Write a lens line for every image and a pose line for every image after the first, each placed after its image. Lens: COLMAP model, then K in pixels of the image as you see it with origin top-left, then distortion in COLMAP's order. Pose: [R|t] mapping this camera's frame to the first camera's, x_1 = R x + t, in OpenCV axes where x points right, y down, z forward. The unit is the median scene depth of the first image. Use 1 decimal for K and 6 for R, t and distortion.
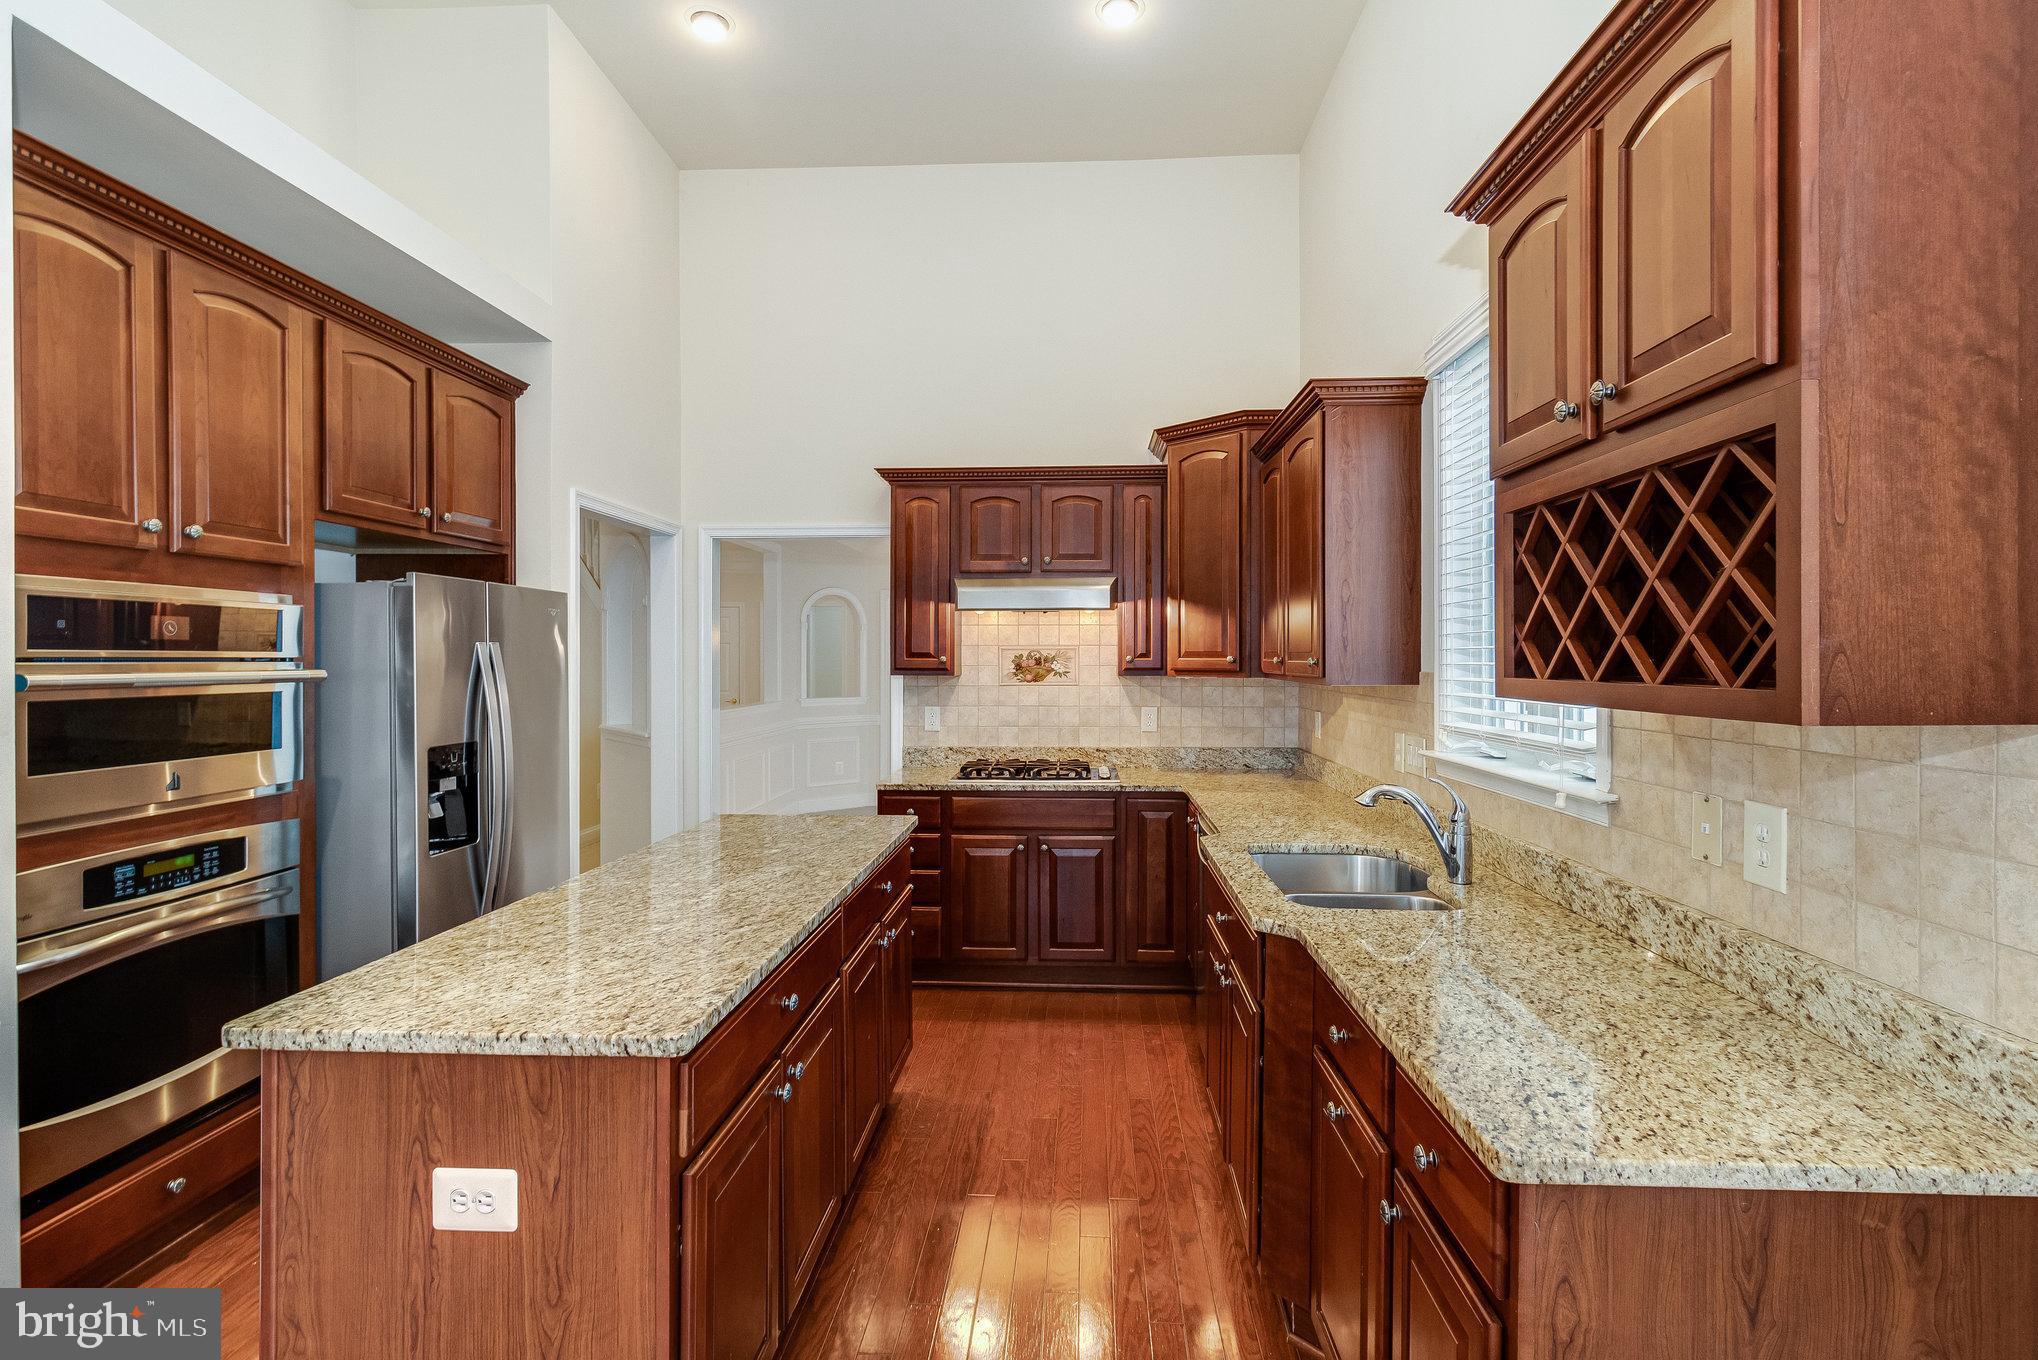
lens RADIAL K [[966.5, 0, 1049.8], [0, 966.5, 653.9], [0, 0, 1]] dist [-0.000907, -0.000030]
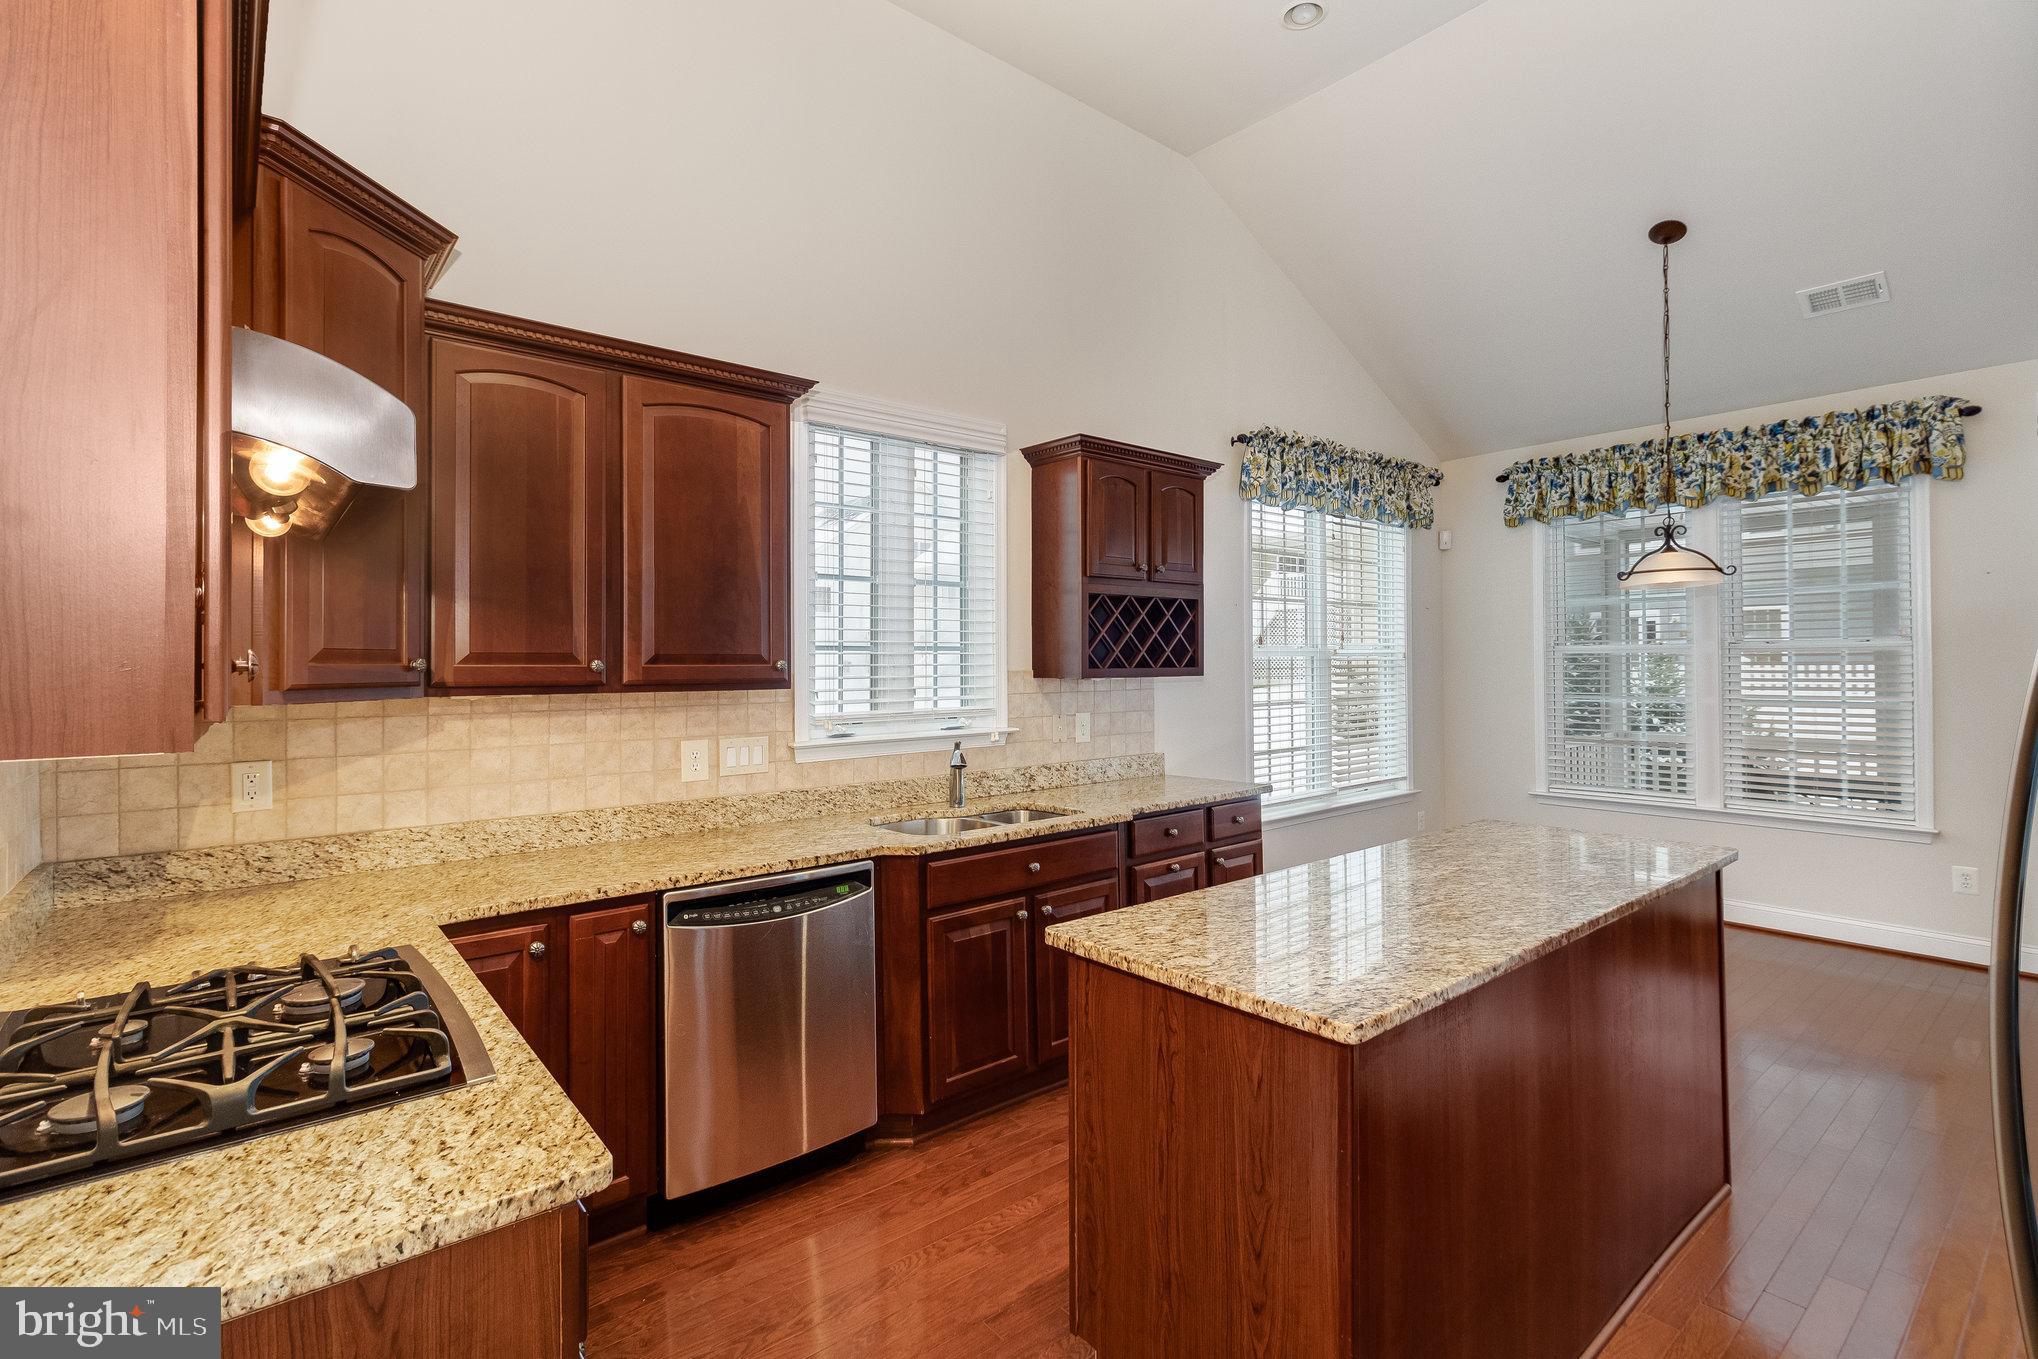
lens RADIAL K [[948.0, 0, 1025.9], [0, 948.0, 660.0], [0, 0, 1]] dist [-0.000730, 0.000033]
pose [[-0.675166, 0.004787, 0.737651, -1.231137], [0.003171, 0.999989, -0.003587, 0.013539], [-0.737659, -0.000083, -0.675173, 3.135924]]
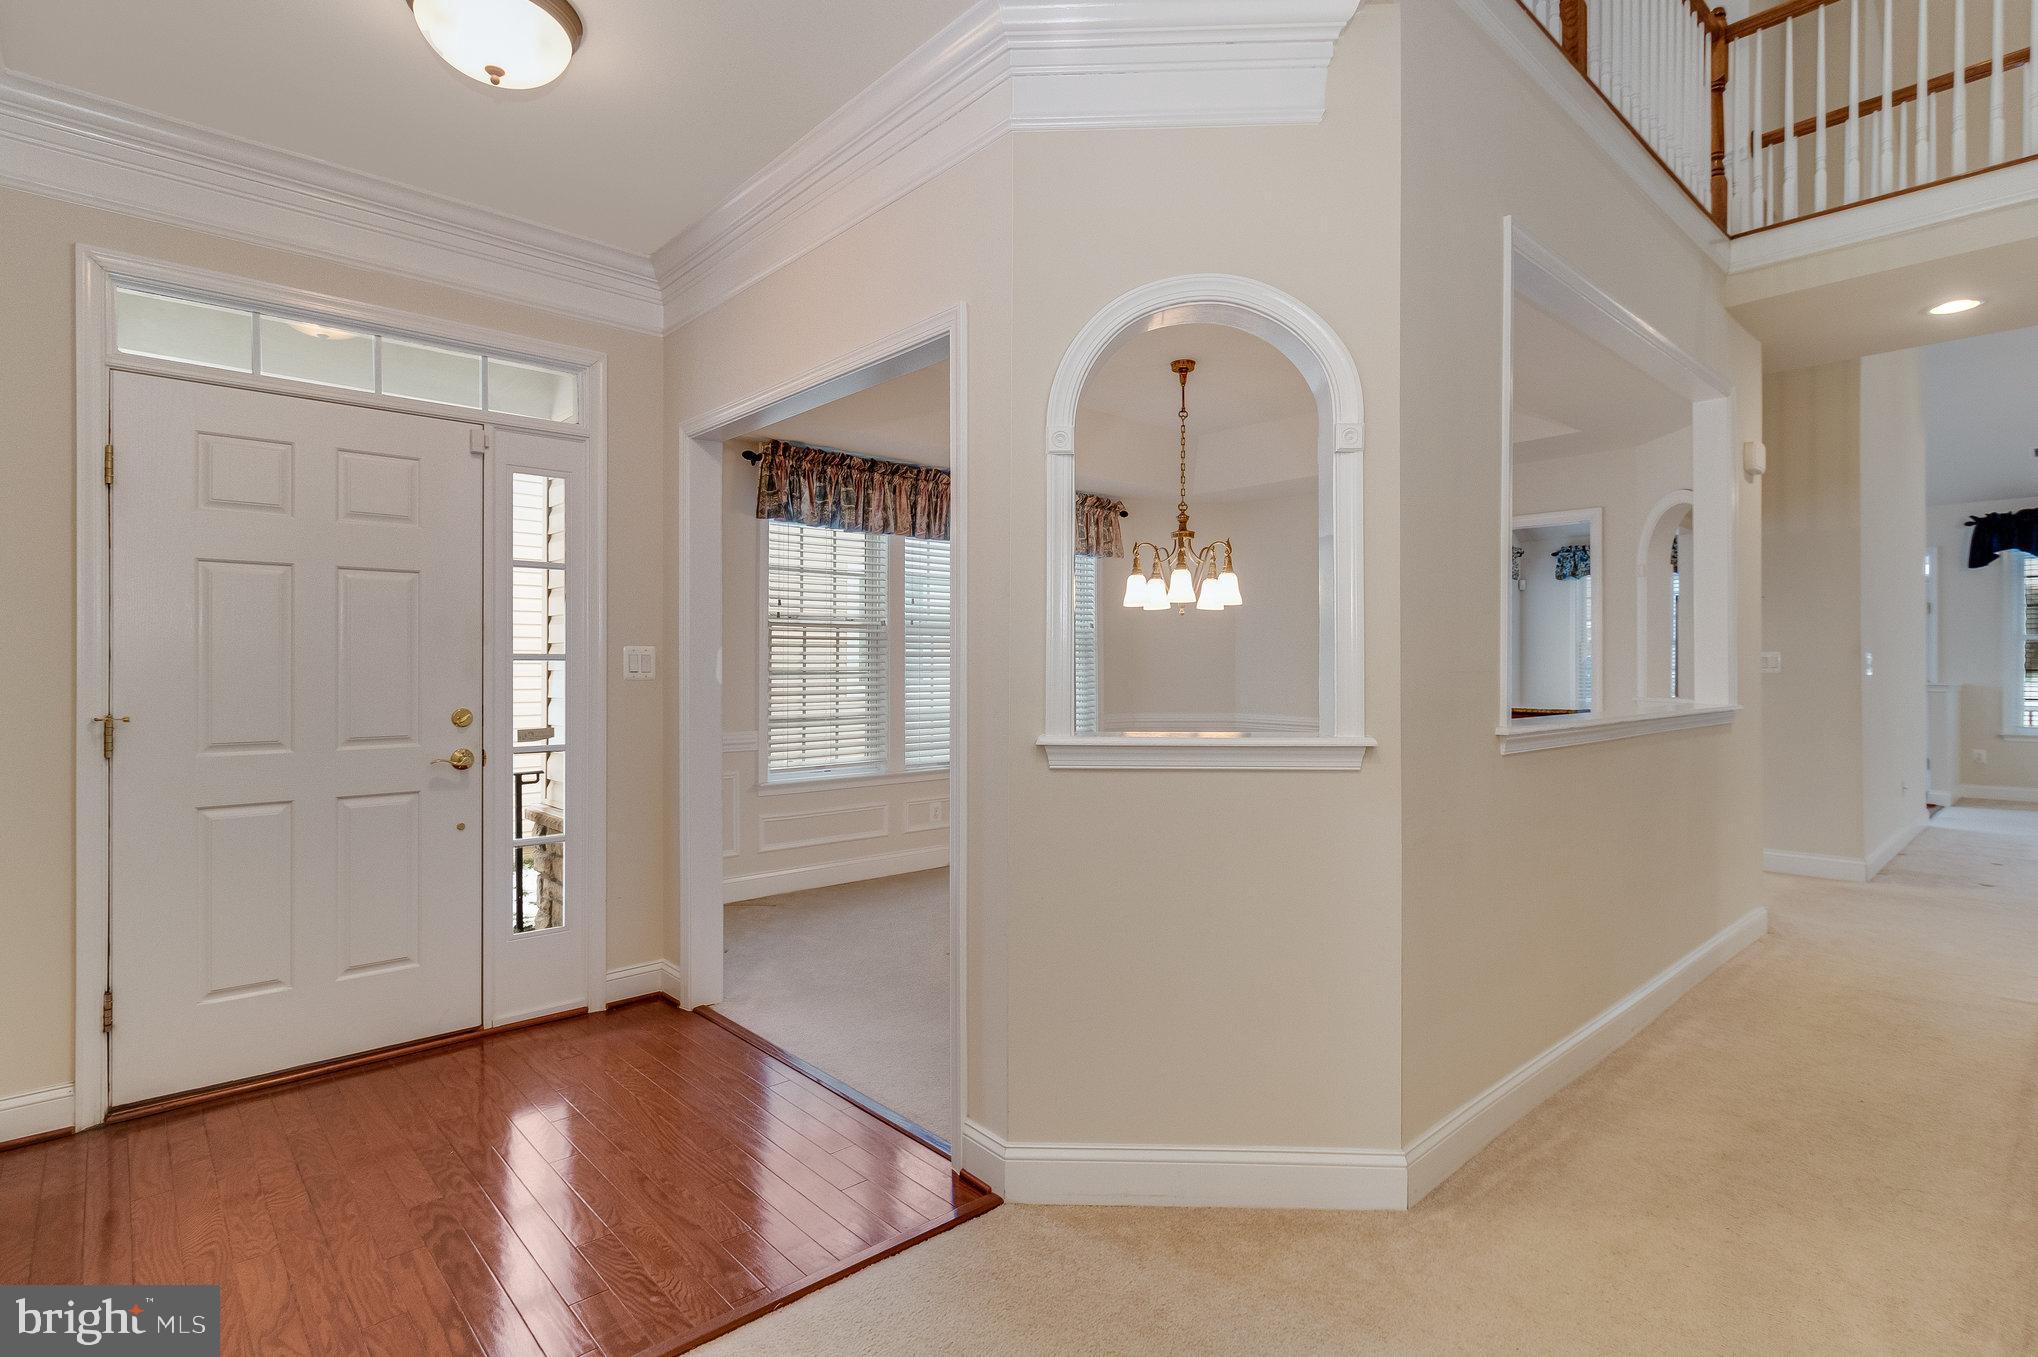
lens RADIAL K [[966.5, 0, 1049.8], [0, 966.5, 652.4], [0, 0, 1]] dist [-0.000907, -0.000030]
pose [[-0.707043, 0.006475, 0.707141, -2.288408], [0.000553, 0.999963, -0.008603, 0.098428], [-0.707171, -0.005691, -0.707020, 7.416515]]
